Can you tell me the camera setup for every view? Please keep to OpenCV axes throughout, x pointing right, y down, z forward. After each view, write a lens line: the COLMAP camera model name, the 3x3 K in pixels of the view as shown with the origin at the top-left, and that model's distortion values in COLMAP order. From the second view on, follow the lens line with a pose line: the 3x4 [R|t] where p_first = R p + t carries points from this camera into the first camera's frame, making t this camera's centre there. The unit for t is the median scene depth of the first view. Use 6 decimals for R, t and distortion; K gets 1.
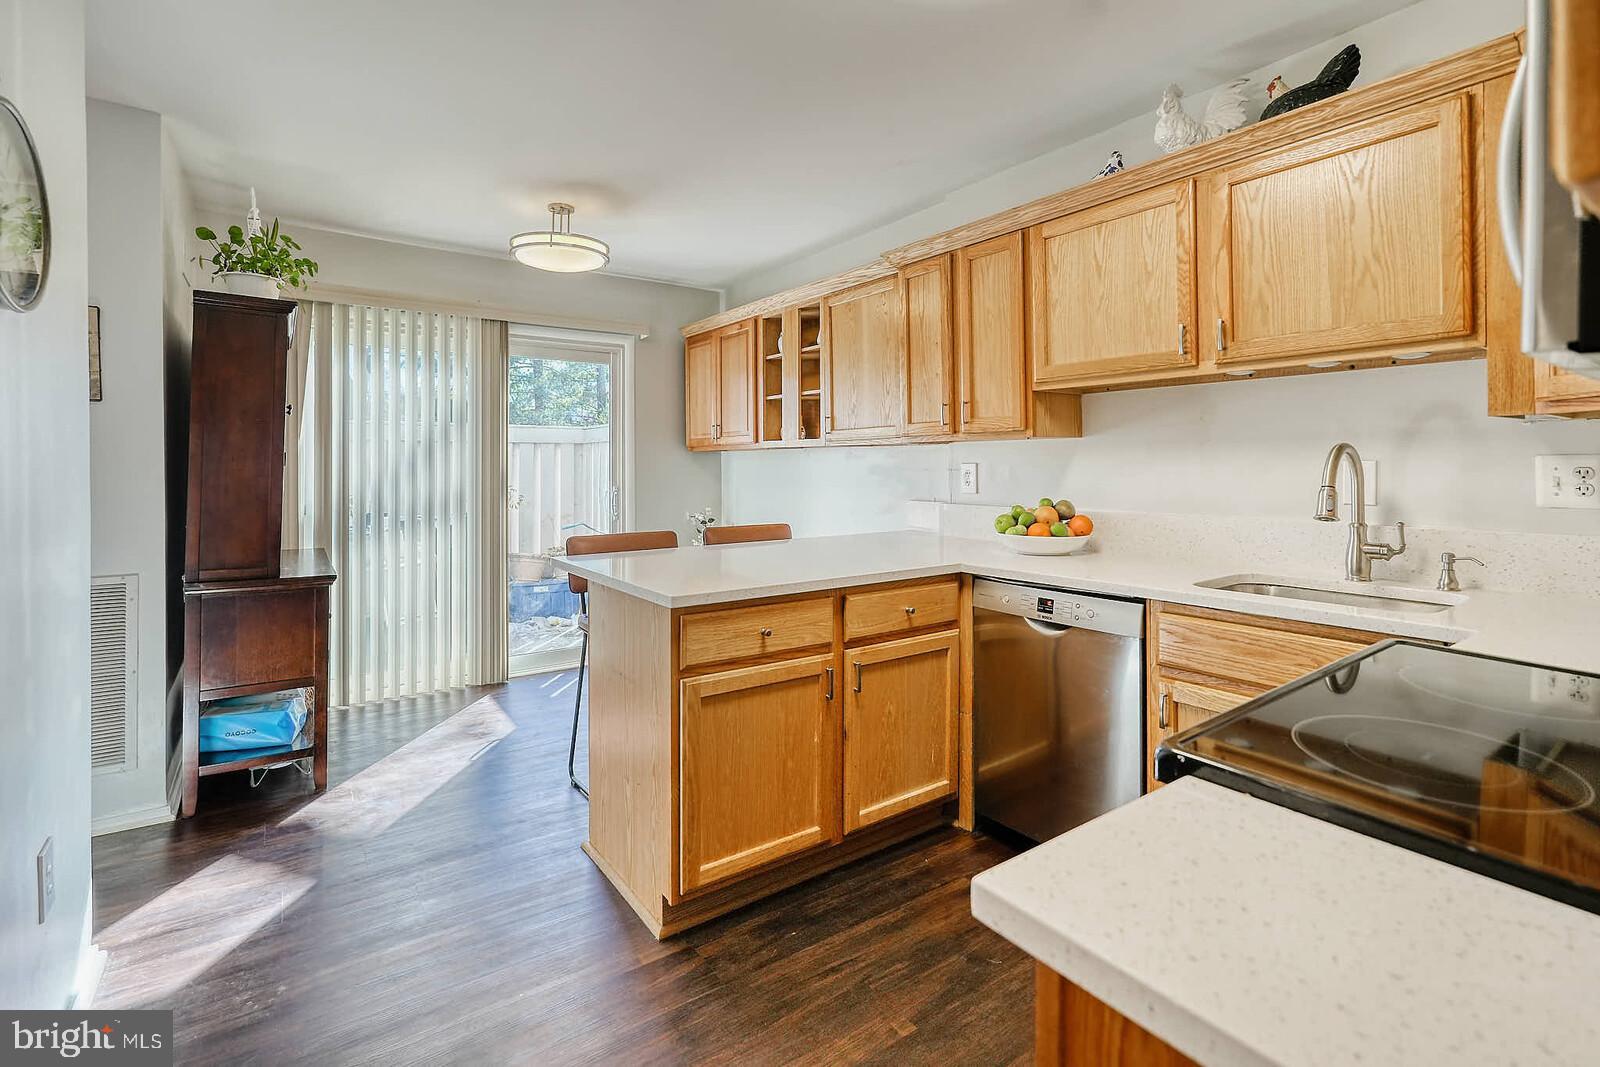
lens RADIAL K [[761.0, 0, 794.0], [0, 761.0, 464.2], [0, 0, 1]] dist [-0.001204, 0.000017]
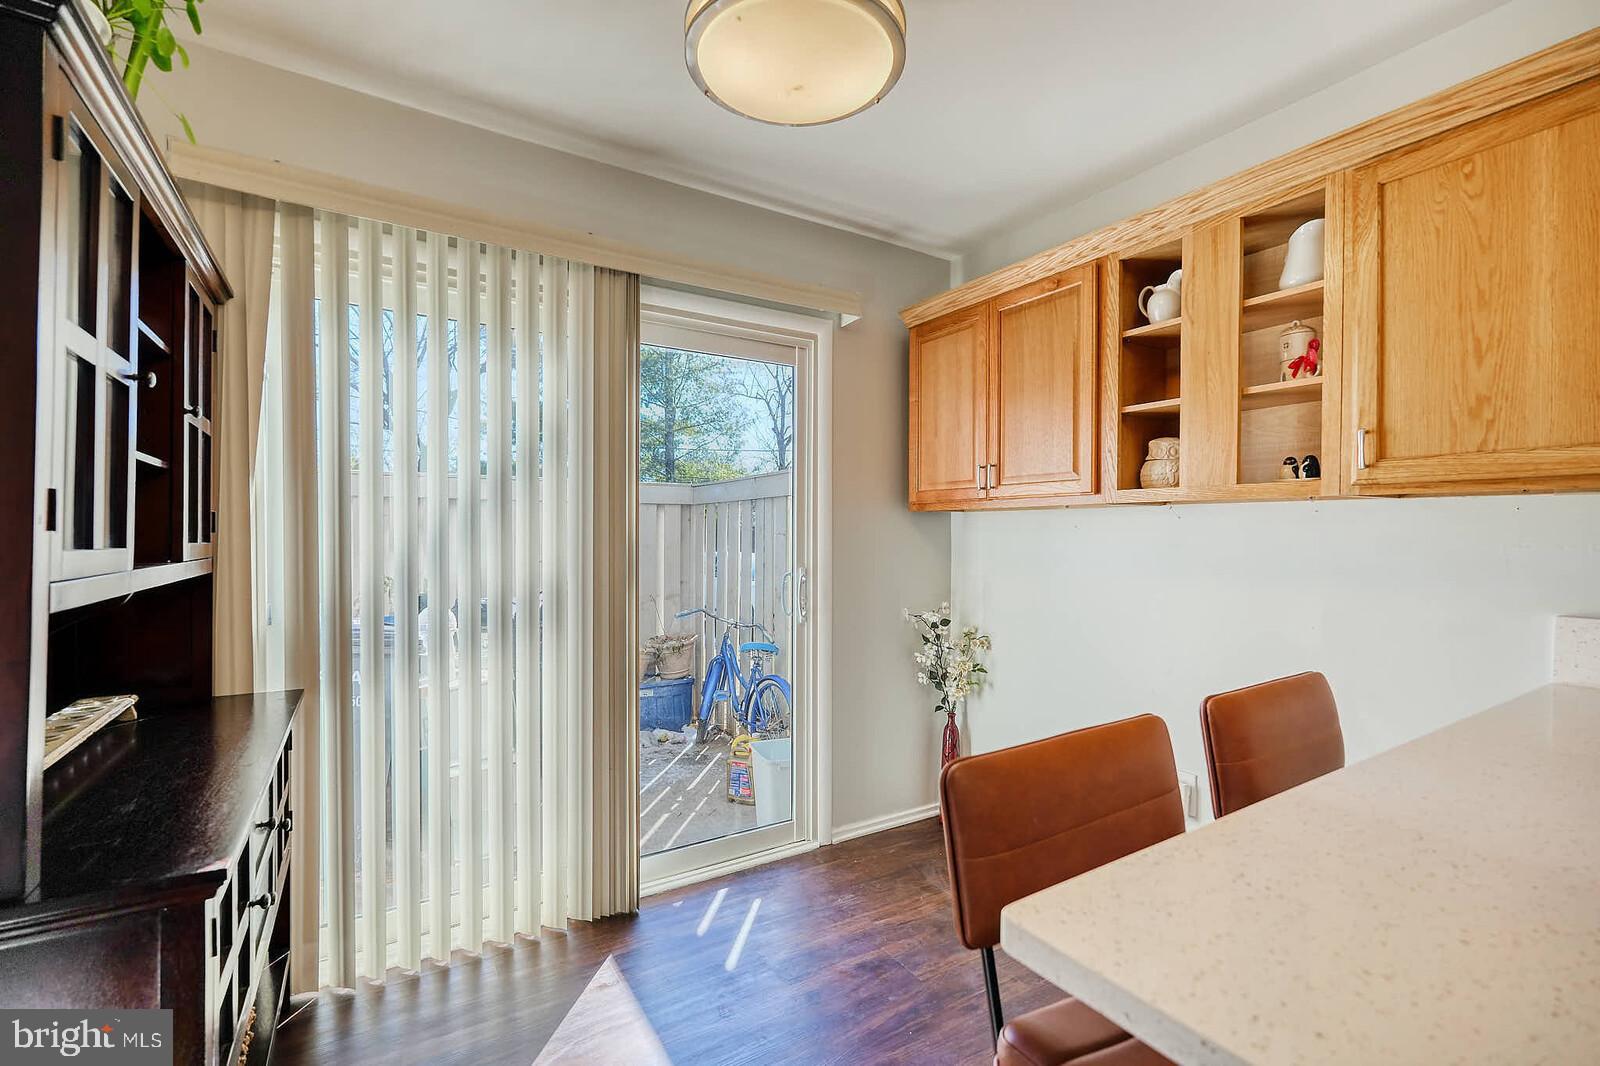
lens RADIAL K [[697.8, 0, 806.3], [0, 697.8, 547.1], [0, 0, 1]] dist [-0.009509, 0.000382]
pose [[0.999426, 0.006049, -0.033331, -0.262674], [-0.005305, 0.999736, 0.022363, 0.000087], [0.033458, -0.022173, 0.999194, 0.547271]]
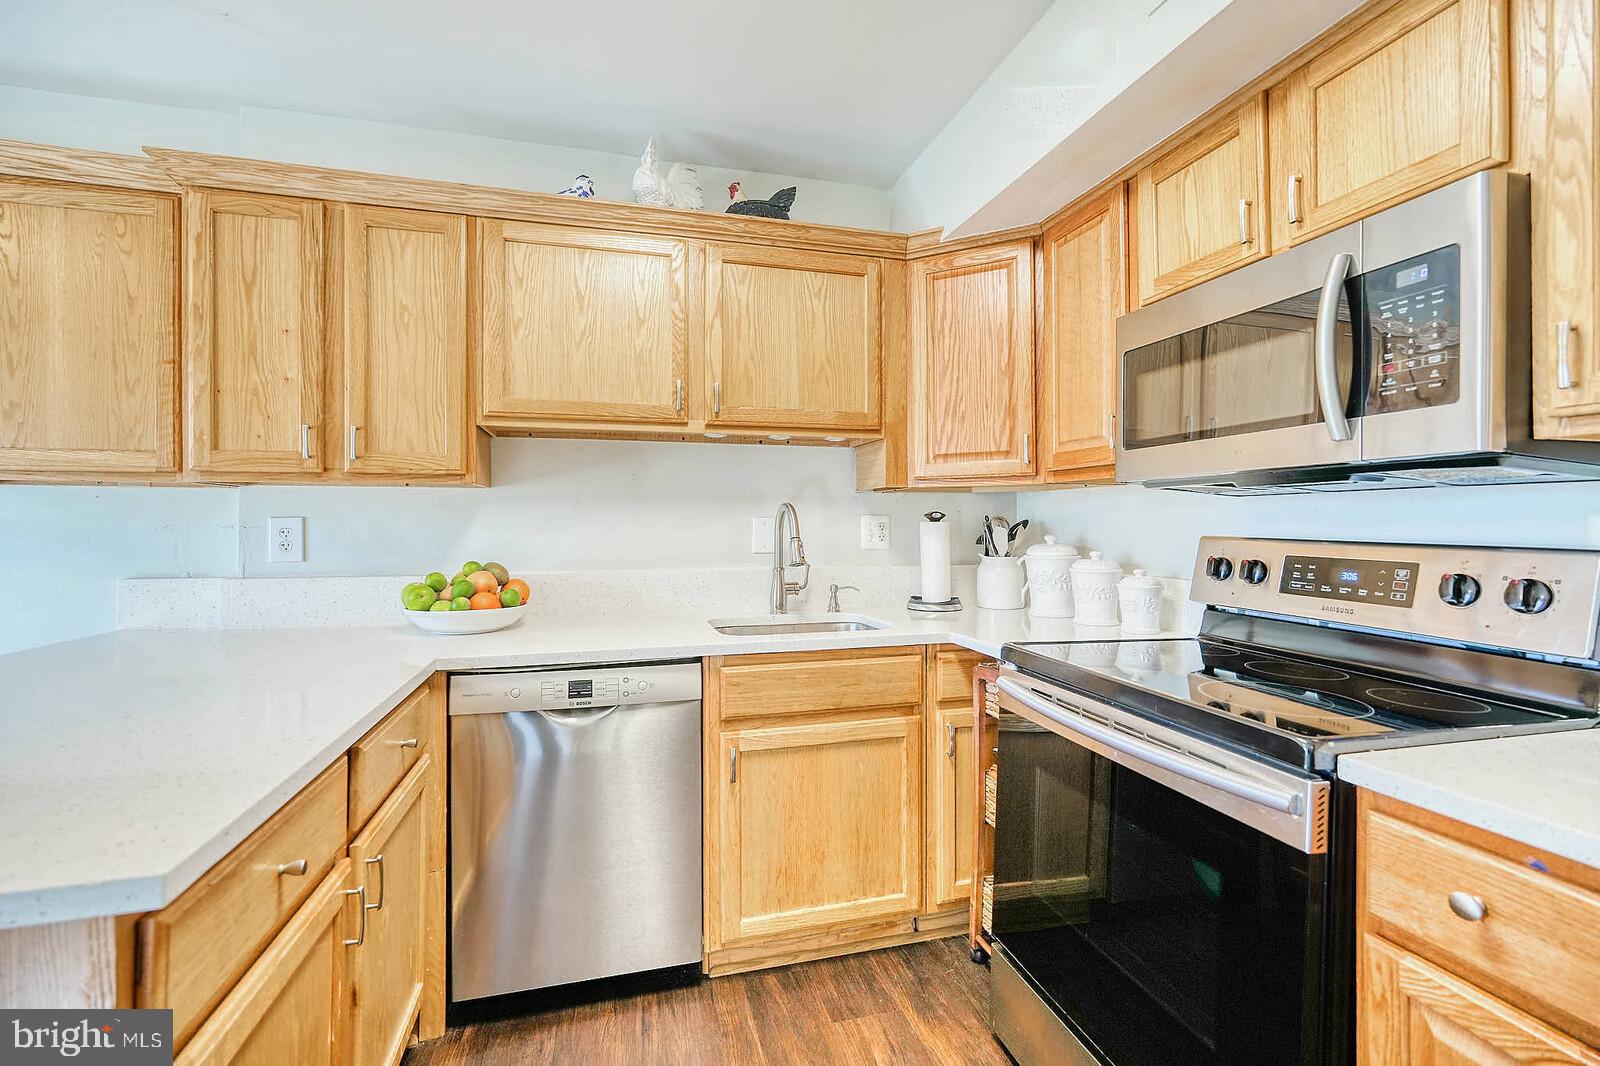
lens RADIAL K [[716.2, 0, 798.5], [0, 716.2, 521.5], [0, 0, 1]] dist [-0.001324, 0.000702]
pose [[0.328394, 0.008895, 0.944499, -0.189144], [-0.001584, 0.999959, -0.008867, 0.006441], [-0.944540, 0.001416, 0.328395, 0.303063]]
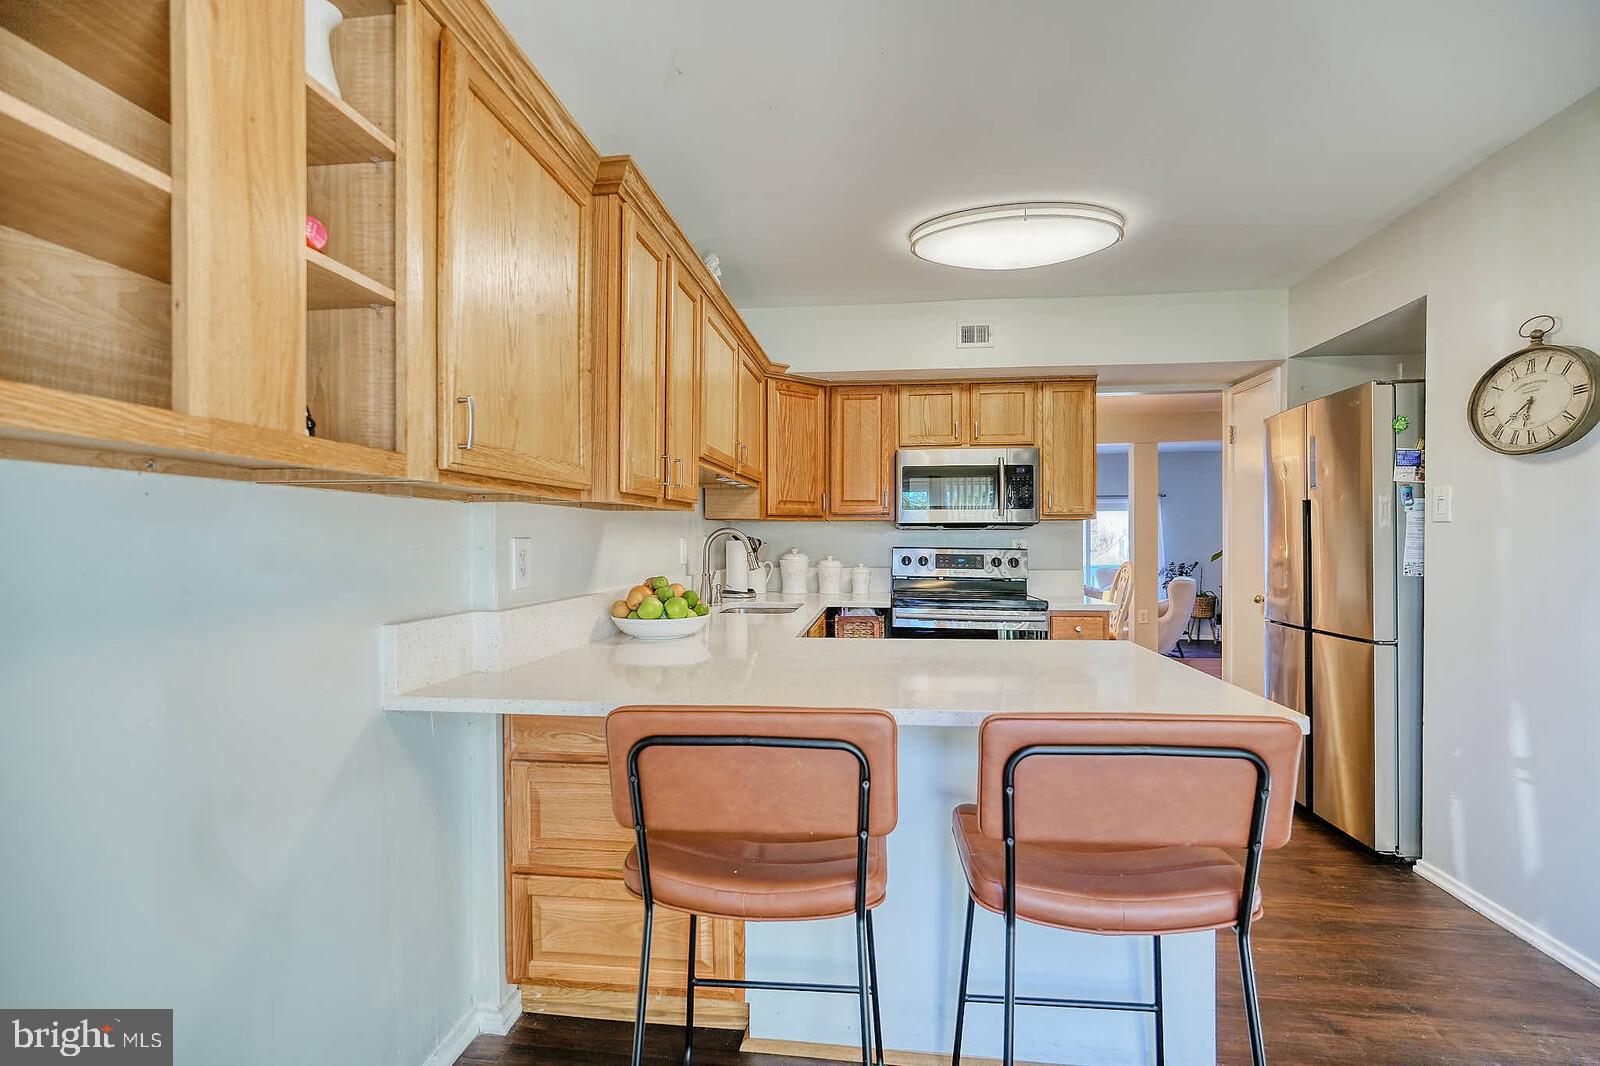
lens RADIAL K [[712.2, 0, 799.7], [0, 712.2, 530.3], [0, 0, 1]] dist [-0.001920, 0.000564]
pose [[-0.746384, 0.012160, 0.665405, -0.261100], [0.003872, 0.999895, -0.013929, 0.000782], [-0.665505, -0.007820, -0.746353, 1.082245]]
